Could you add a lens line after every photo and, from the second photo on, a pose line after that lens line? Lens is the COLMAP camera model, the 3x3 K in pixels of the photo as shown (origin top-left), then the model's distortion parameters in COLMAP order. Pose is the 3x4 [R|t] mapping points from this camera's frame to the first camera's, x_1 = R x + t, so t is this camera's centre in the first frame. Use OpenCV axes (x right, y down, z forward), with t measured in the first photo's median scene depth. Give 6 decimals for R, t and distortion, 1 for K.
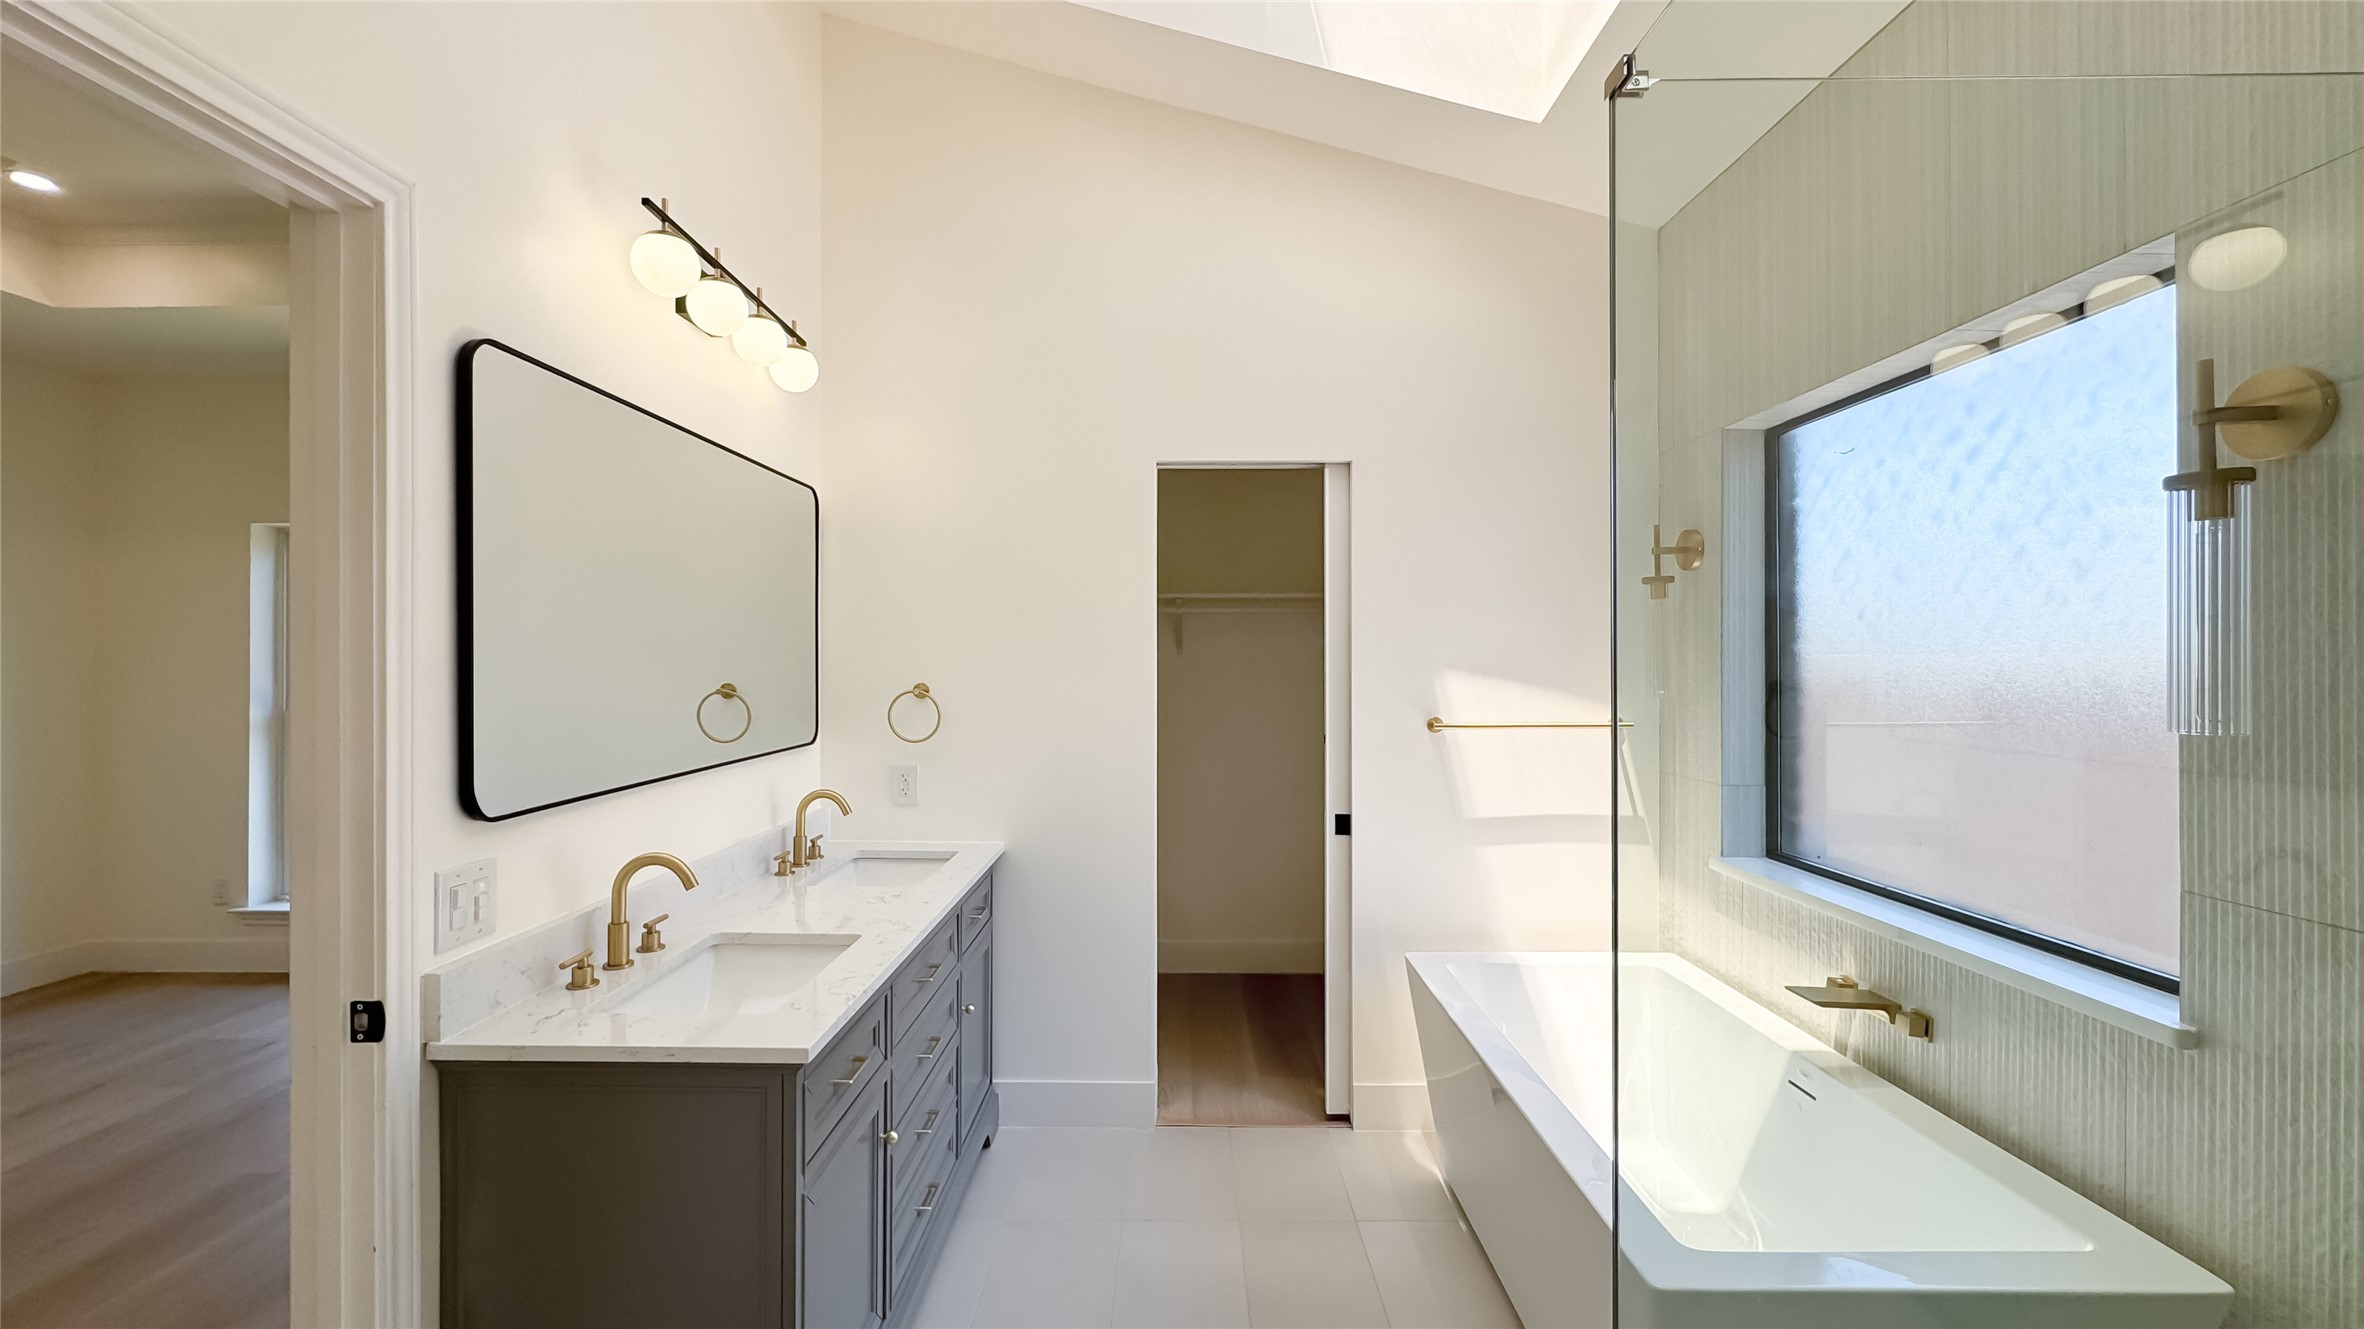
lens RADIAL K [[934.0, 0, 1182.0], [0, 934.0, 664.5], [0, 0, 1]] dist [0.001084, 0.000360]
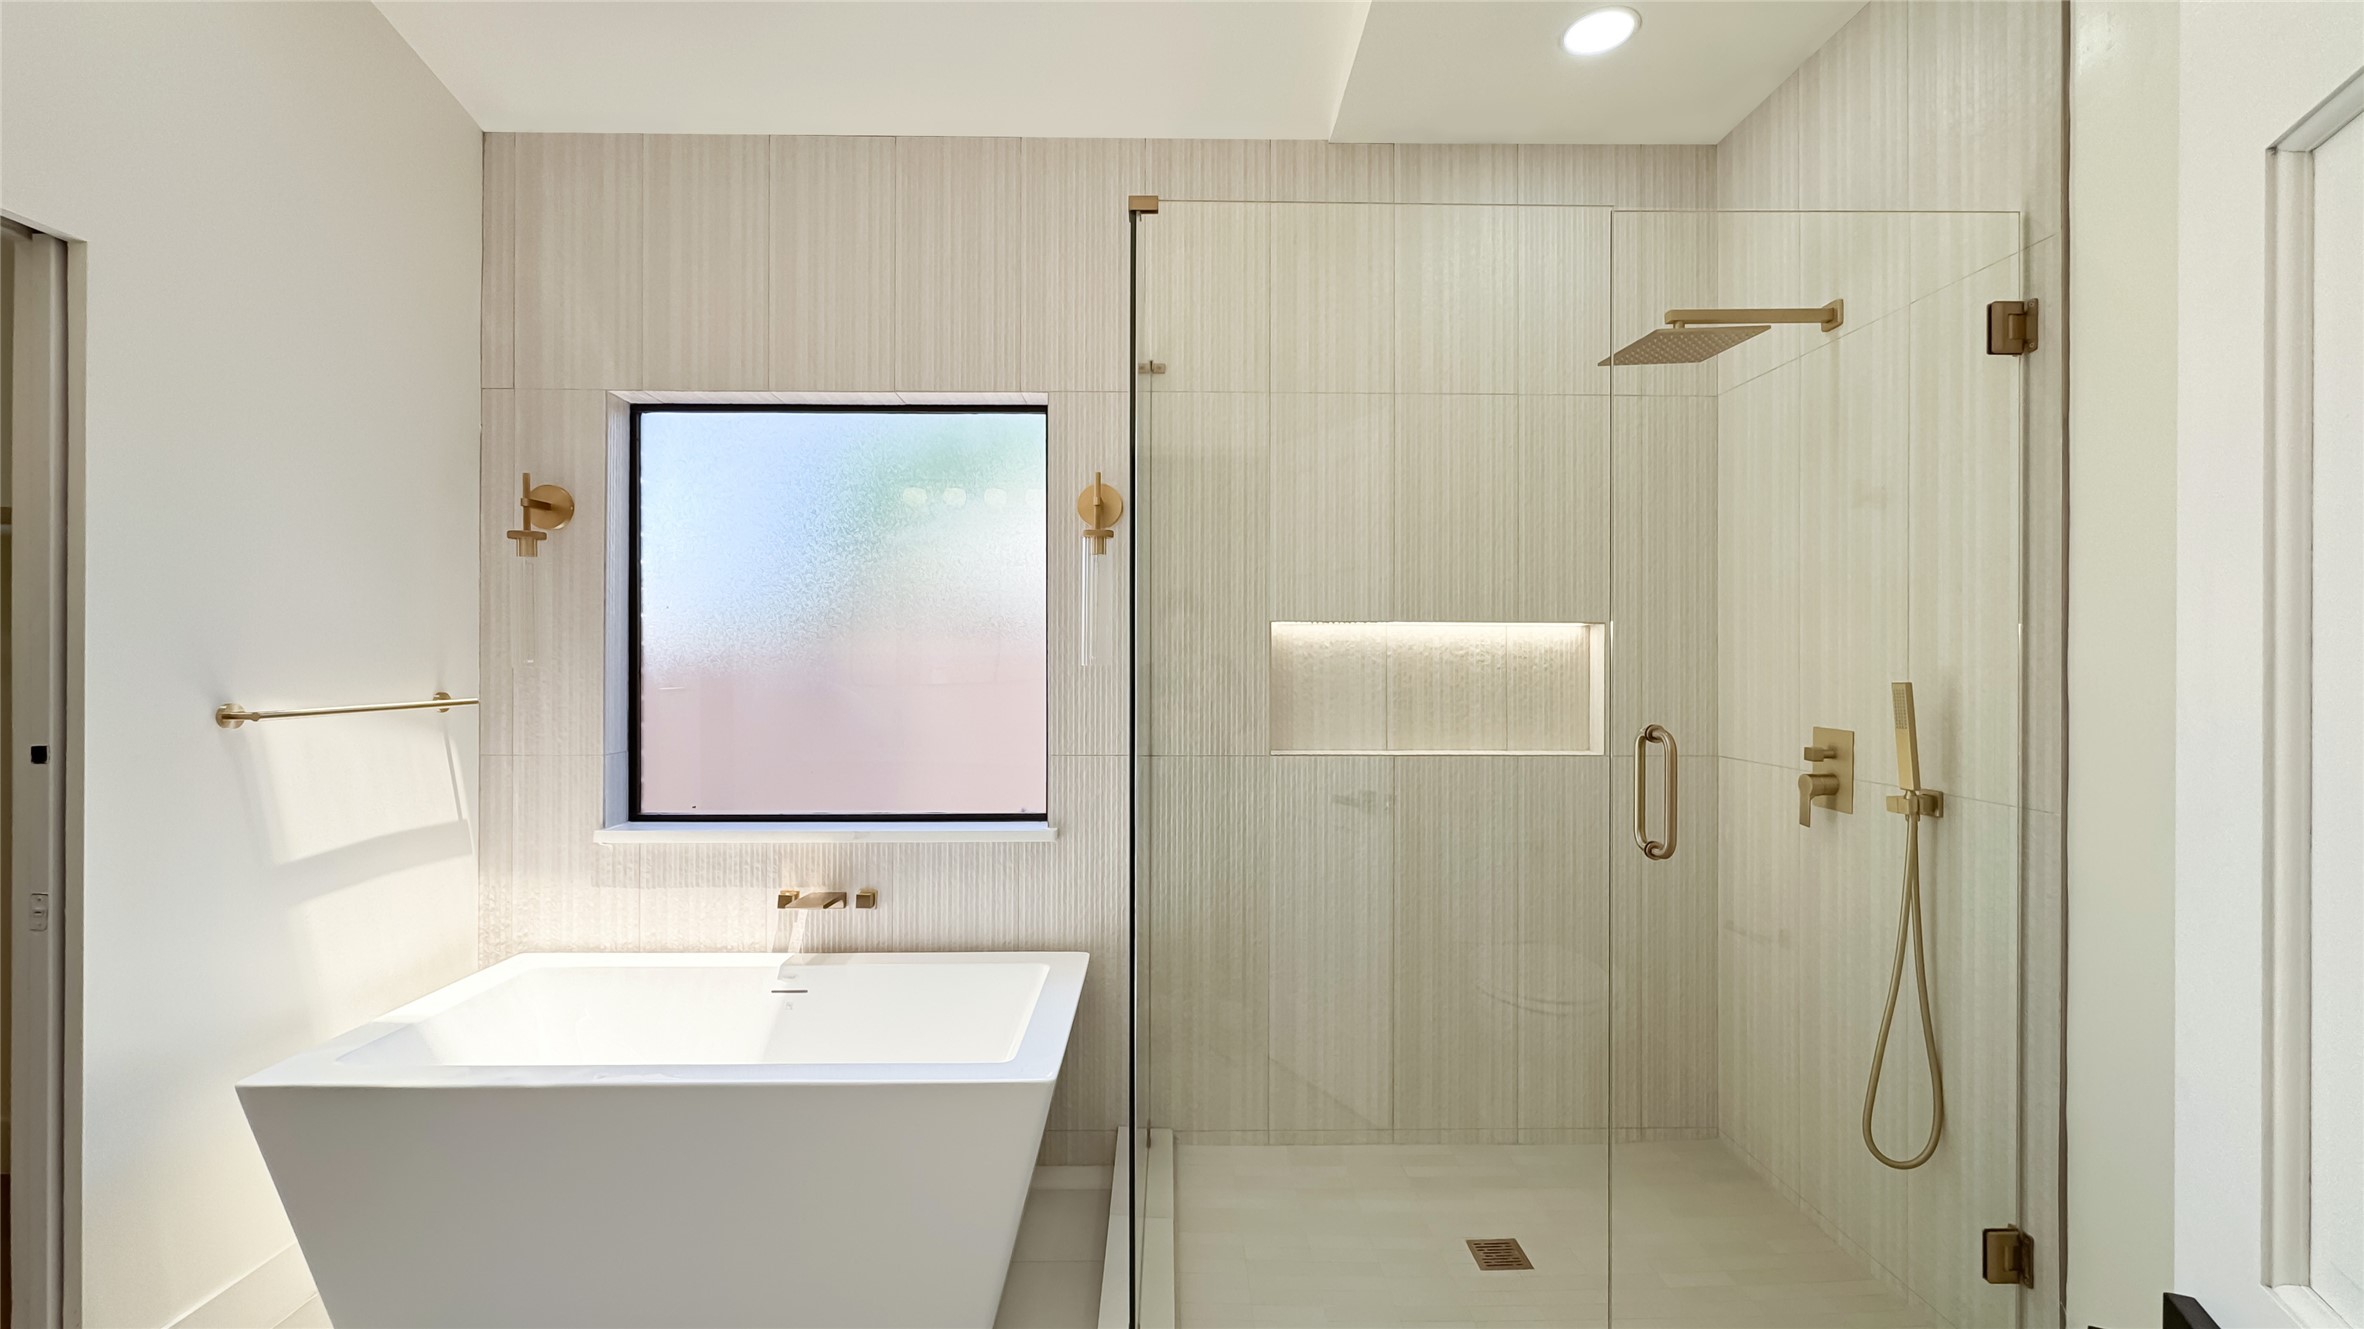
lens RADIAL K [[966.0, 0, 1182.0], [0, 966.0, 664.5], [0, 0, 1]] dist [-0.045495, 0.016611]
pose [[-0.023677, -0.001531, 0.999718, -0.536000], [0.000800, 0.999998, 0.001550, 0.041556], [-0.999719, 0.000836, -0.023676, 0.522539]]
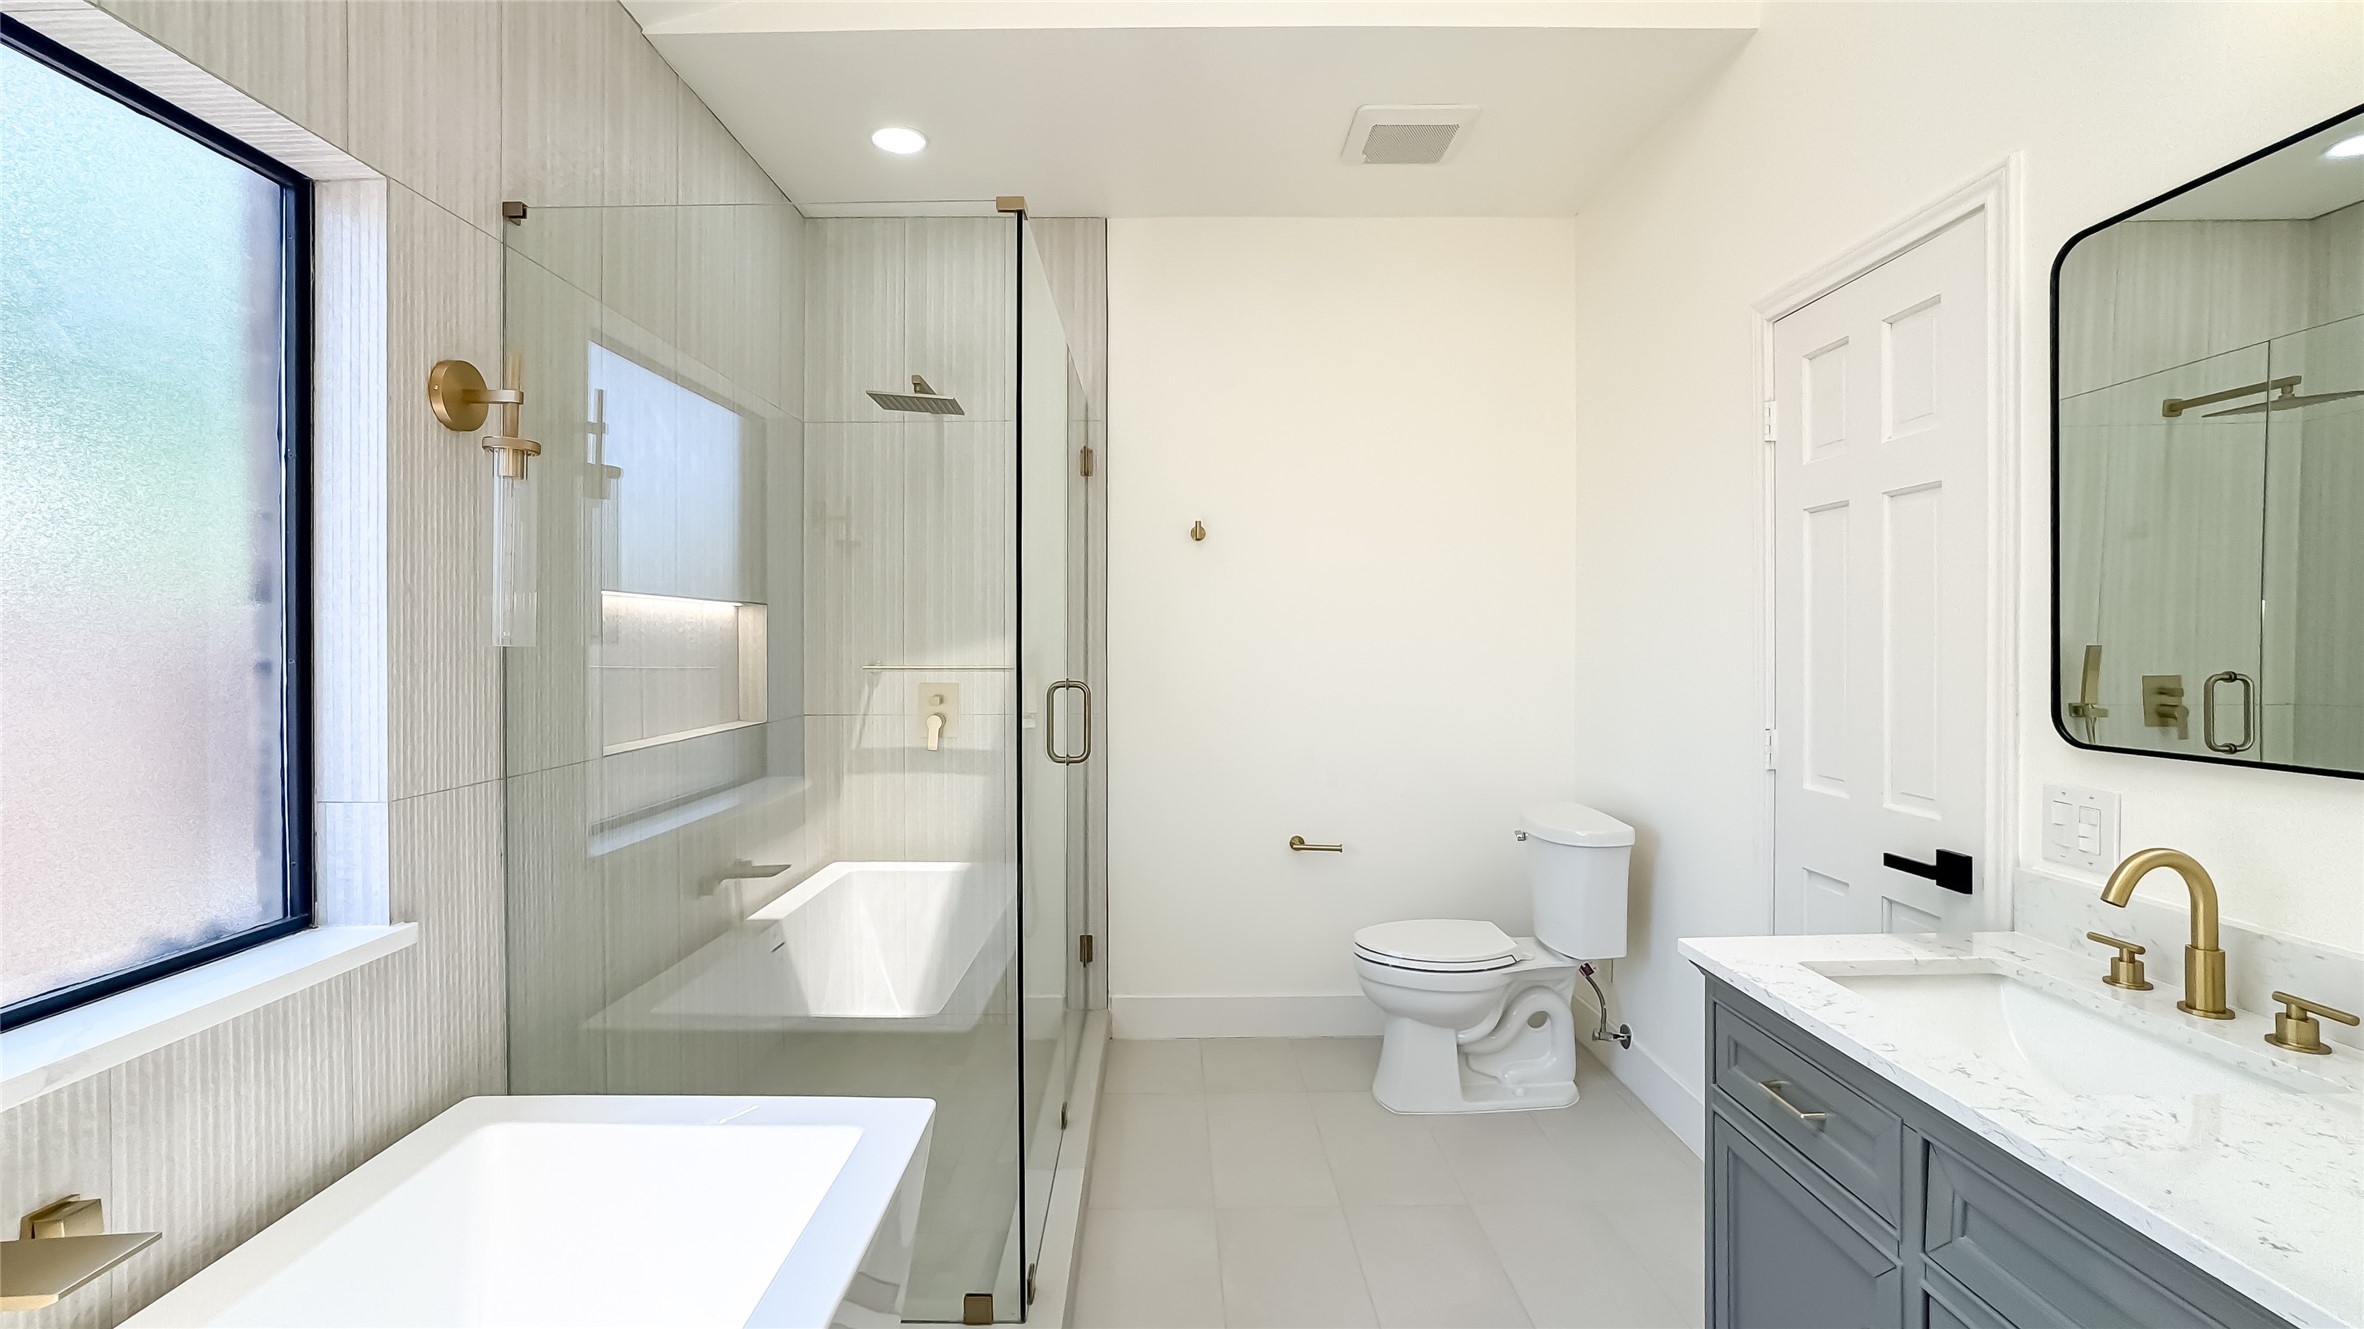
lens RADIAL K [[966.0, 0, 1182.0], [0, 966.0, 664.5], [0, 0, 1]] dist [-0.045495, 0.016611]
pose [[-0.999924, 0.003675, -0.011772, 0.121845], [0.003336, 0.999583, 0.028699, 0.039167], [0.011873, 0.028658, -0.999519, 1.378364]]
